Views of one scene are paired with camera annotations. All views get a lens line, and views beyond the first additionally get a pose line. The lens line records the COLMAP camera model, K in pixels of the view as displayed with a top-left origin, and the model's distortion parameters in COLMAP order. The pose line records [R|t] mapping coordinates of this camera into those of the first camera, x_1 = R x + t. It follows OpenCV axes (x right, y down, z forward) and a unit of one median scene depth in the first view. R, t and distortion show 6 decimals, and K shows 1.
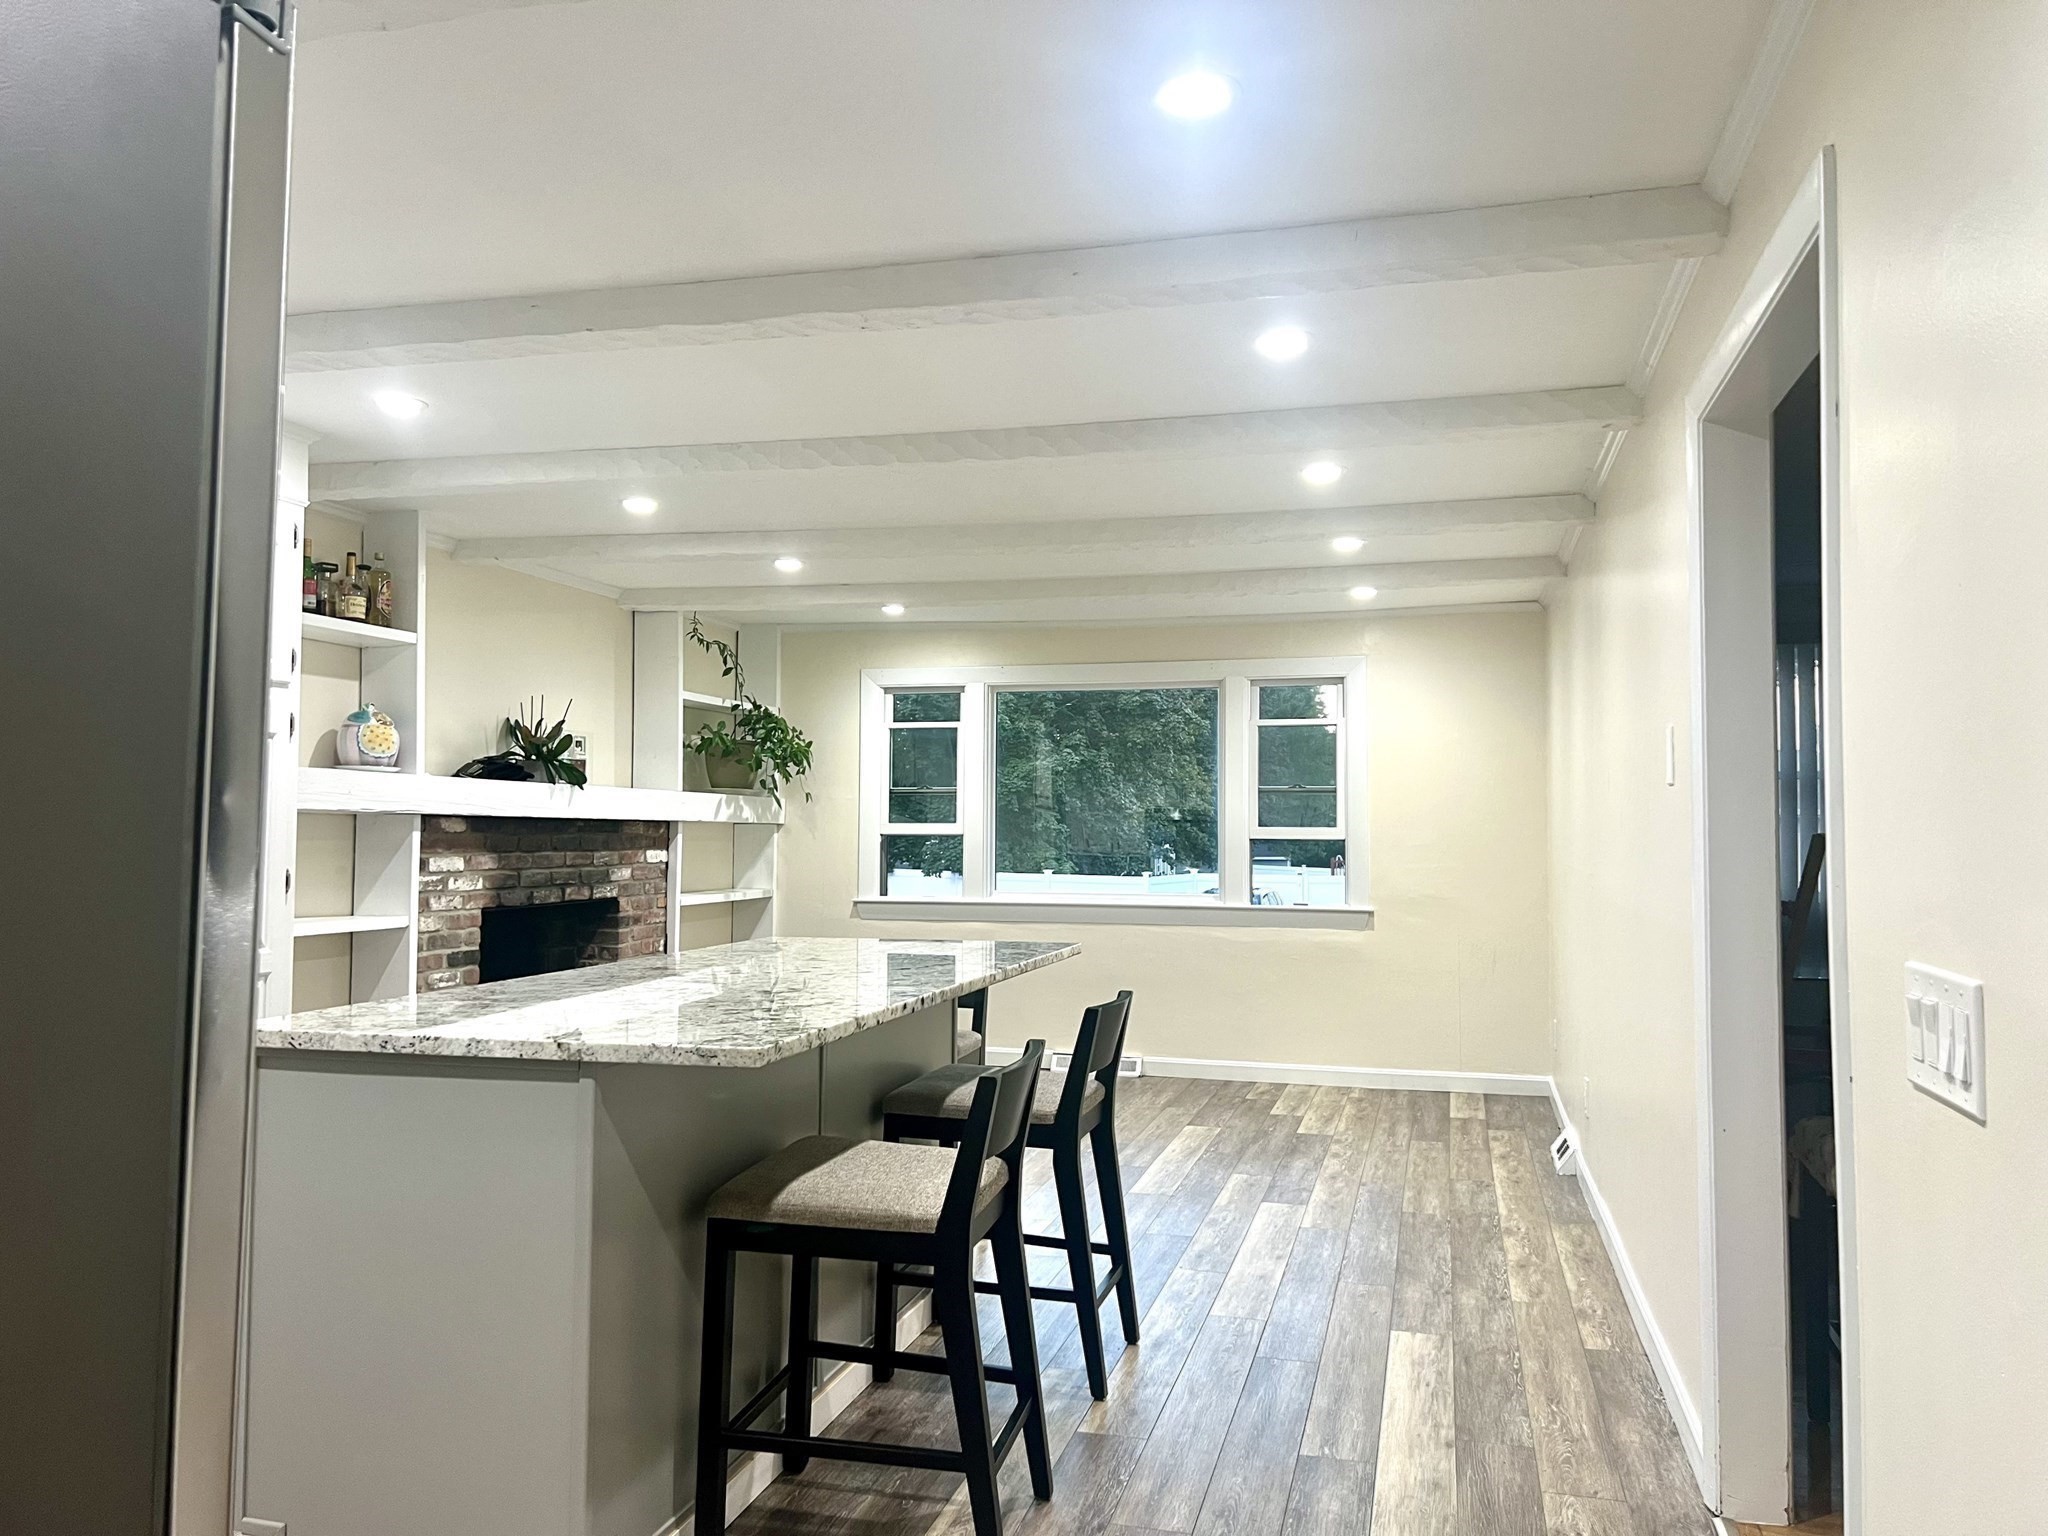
lens RADIAL K [[1547.9, 0, 1033.8], [0, 1547.9, 777.2], [0, 0, 1]] dist [0.069491, -0.000877]
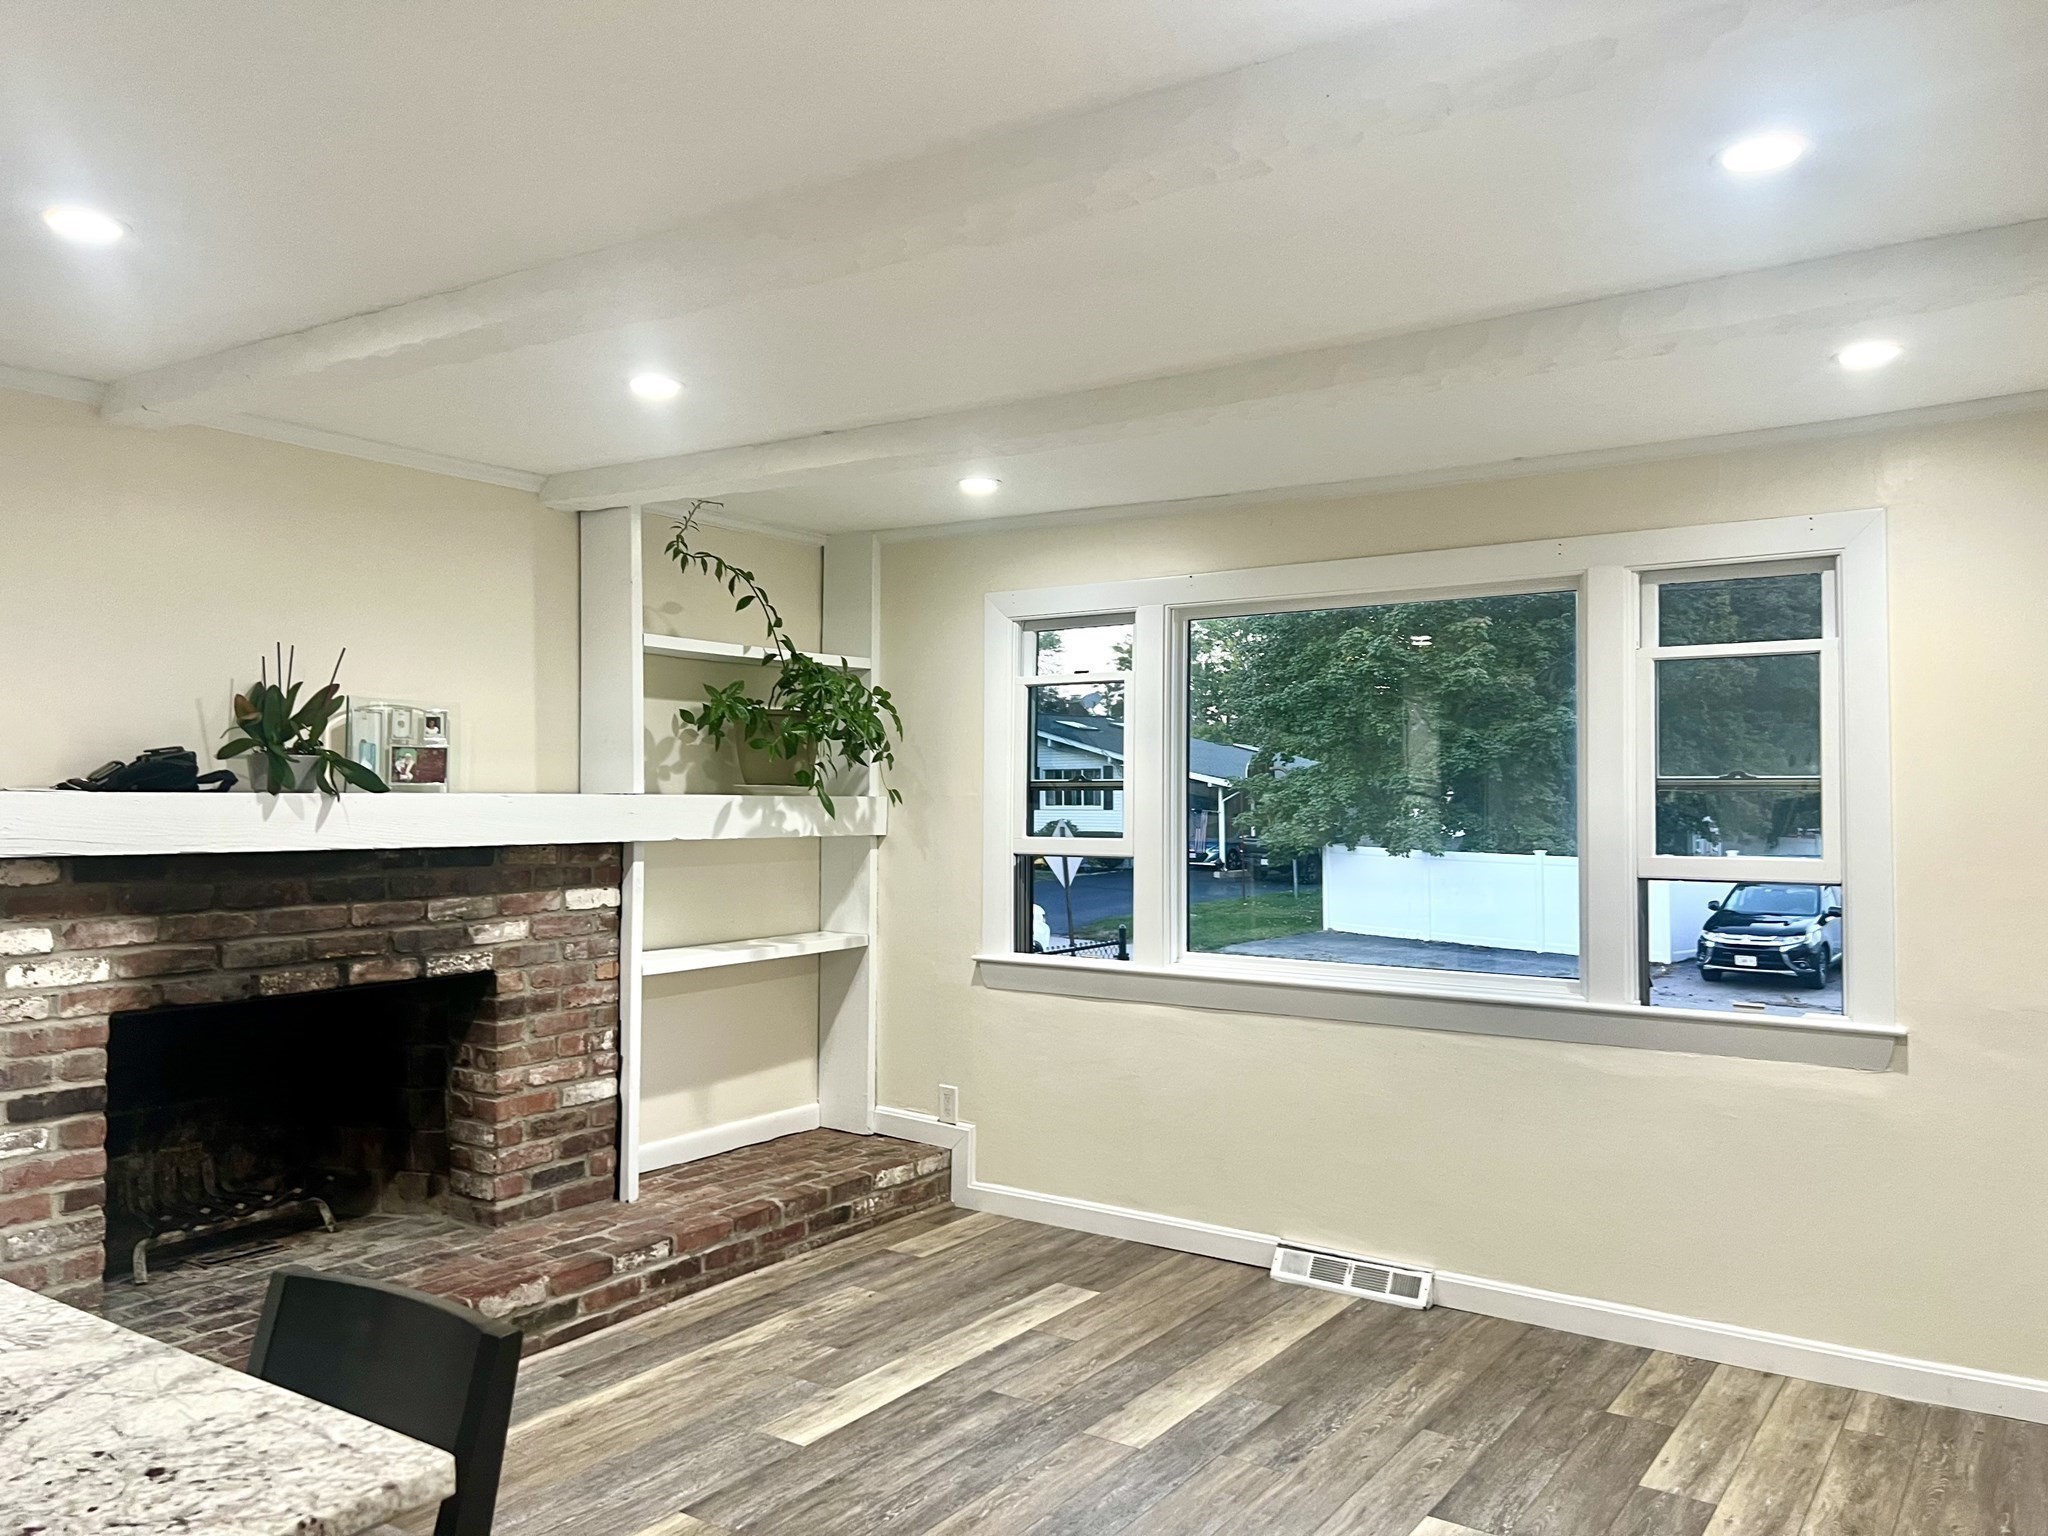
lens RADIAL K [[1523.2, 0, 1024.0], [0, 1523.2, 768.0], [0, 0, 1]] dist [0.059421, -0.068580]
pose [[0.939863, -0.009121, -0.341431, 0.137096], [0.015152, 0.999773, 0.015001, -0.008660], [0.341217, -0.019272, 0.939787, 0.501614]]
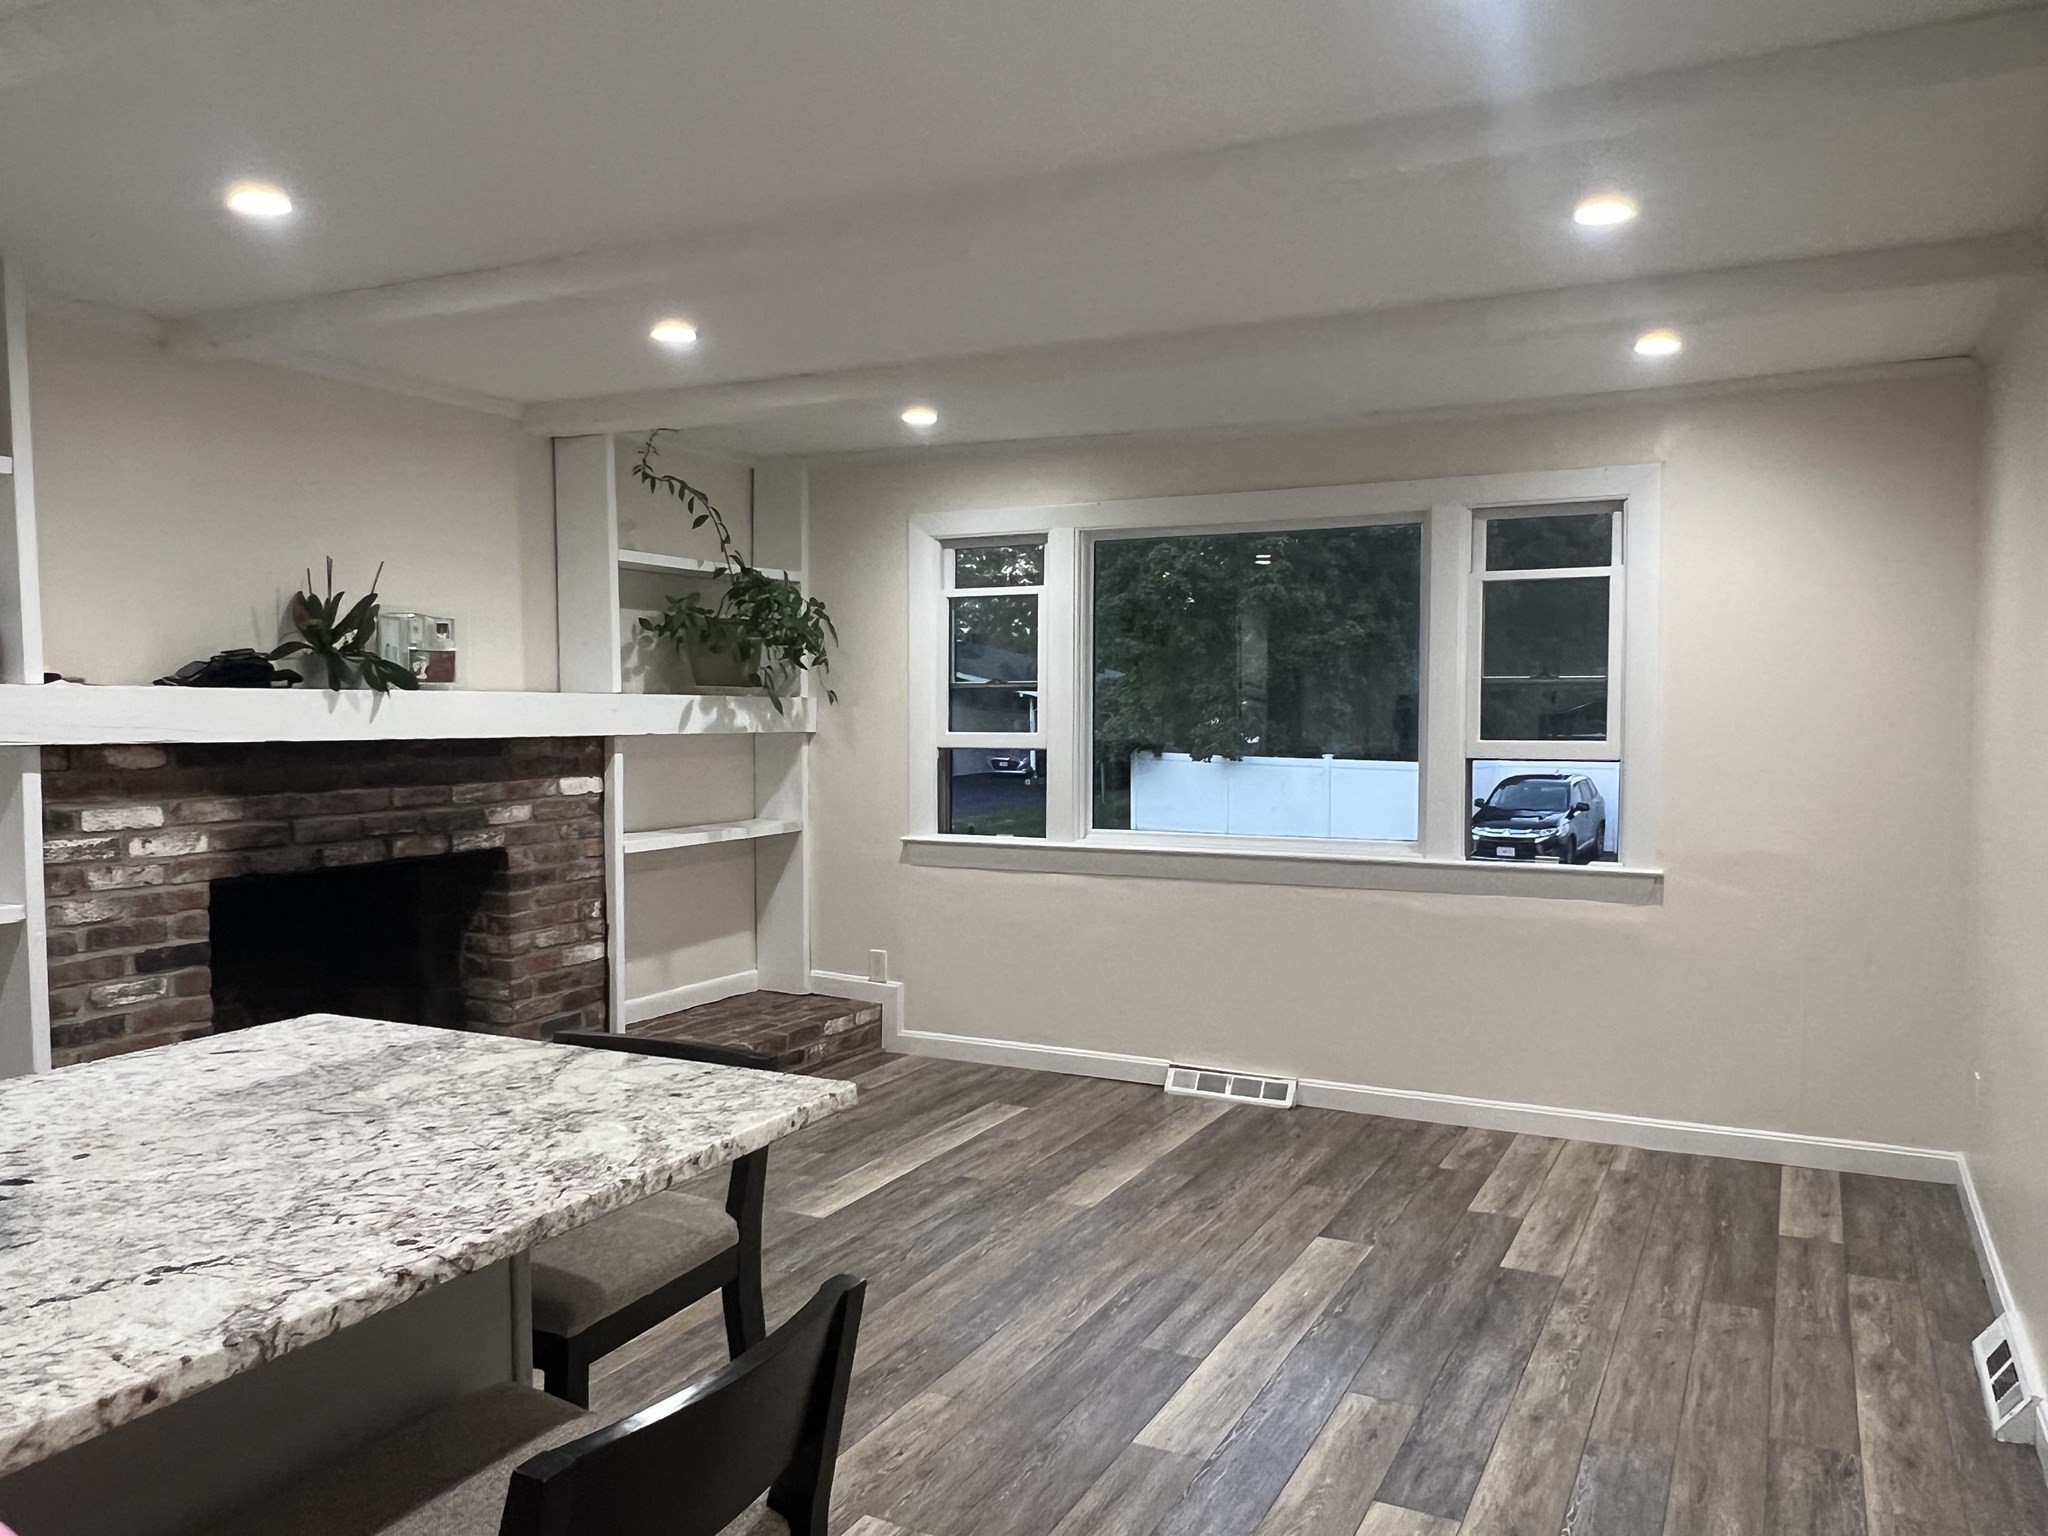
lens RADIAL K [[1508.5, 0, 1024.3], [0, 1508.5, 800.1], [0, 0, 1]] dist [-0.003765, -0.002088]
pose [[0.977032, 0.007910, -0.212944, 0.104965], [0.012911, 0.995278, 0.096208, -0.006286], [0.212700, -0.096748, 0.972316, 0.390865]]
